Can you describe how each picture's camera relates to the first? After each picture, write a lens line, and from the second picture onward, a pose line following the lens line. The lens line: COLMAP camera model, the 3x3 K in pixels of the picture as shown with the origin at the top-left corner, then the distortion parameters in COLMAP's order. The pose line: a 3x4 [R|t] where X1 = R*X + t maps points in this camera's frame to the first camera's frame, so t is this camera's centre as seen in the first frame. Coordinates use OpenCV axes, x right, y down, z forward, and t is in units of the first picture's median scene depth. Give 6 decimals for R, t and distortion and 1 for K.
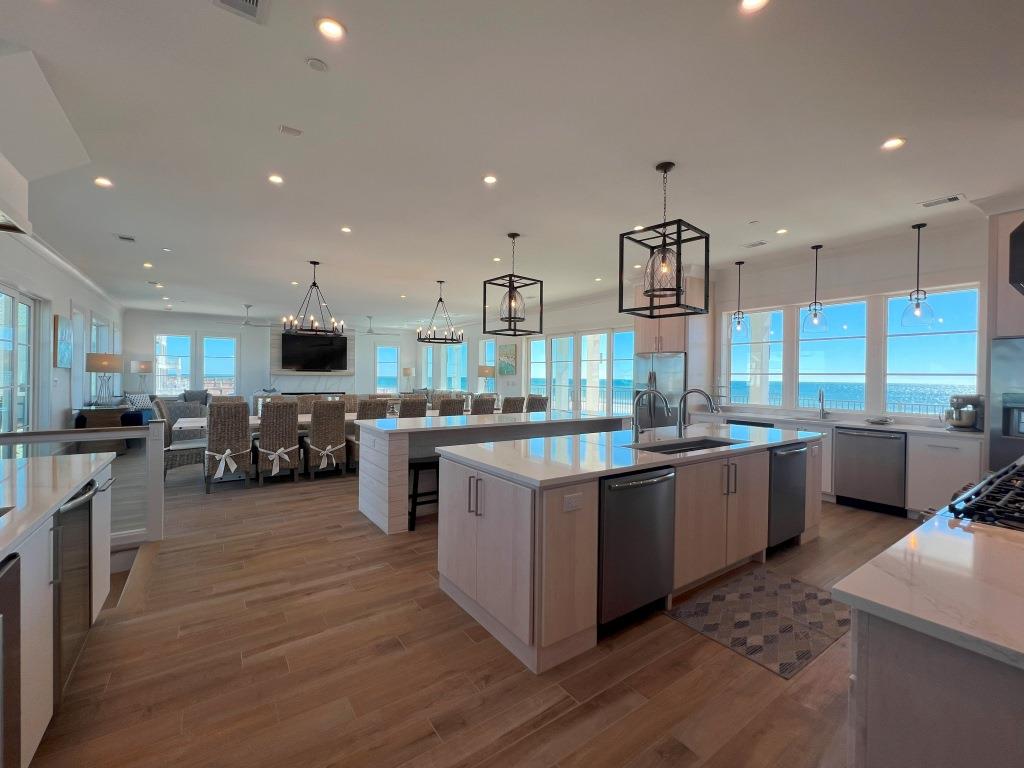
lens RADIAL K [[418.7, 0, 511.5], [0, 418.7, 379.0], [0, 0, 1]] dist [-0.001764, -0.000165]
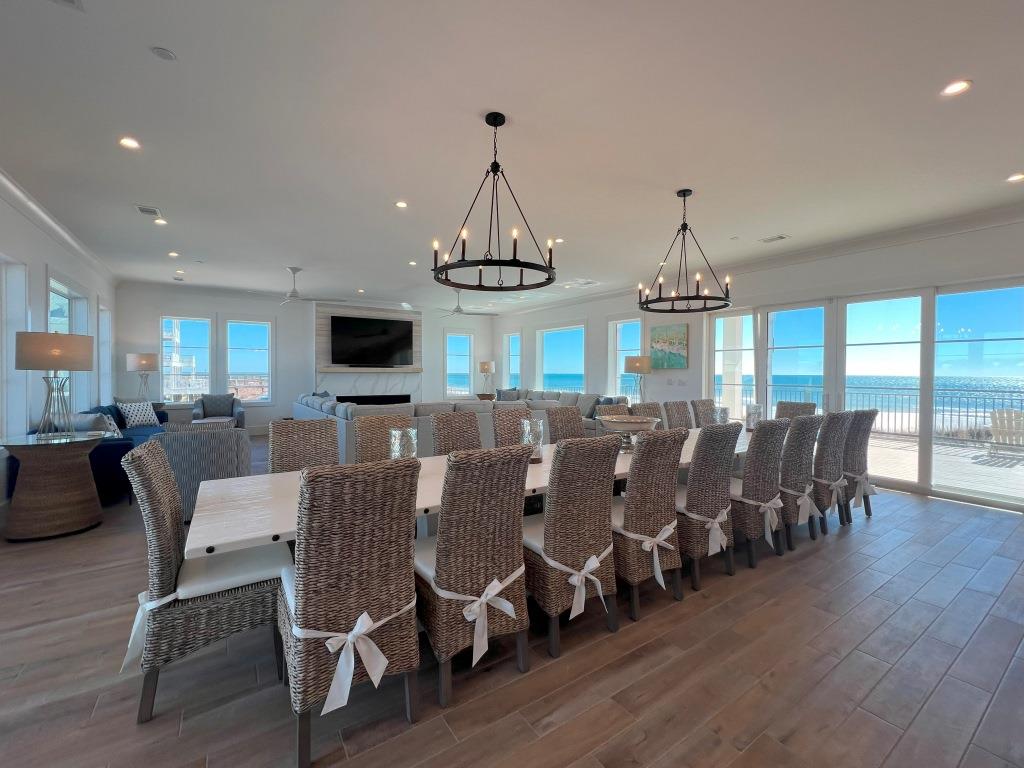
lens RADIAL K [[418.7, 0, 511.3], [0, 418.7, 379.3], [0, 0, 1]] dist [-0.001764, -0.000165]
pose [[0.999743, -0.007500, -0.021396, -0.251691], [0.007723, 0.999916, 0.010395, -0.003346], [0.021316, -0.010558, 0.999717, 0.312512]]
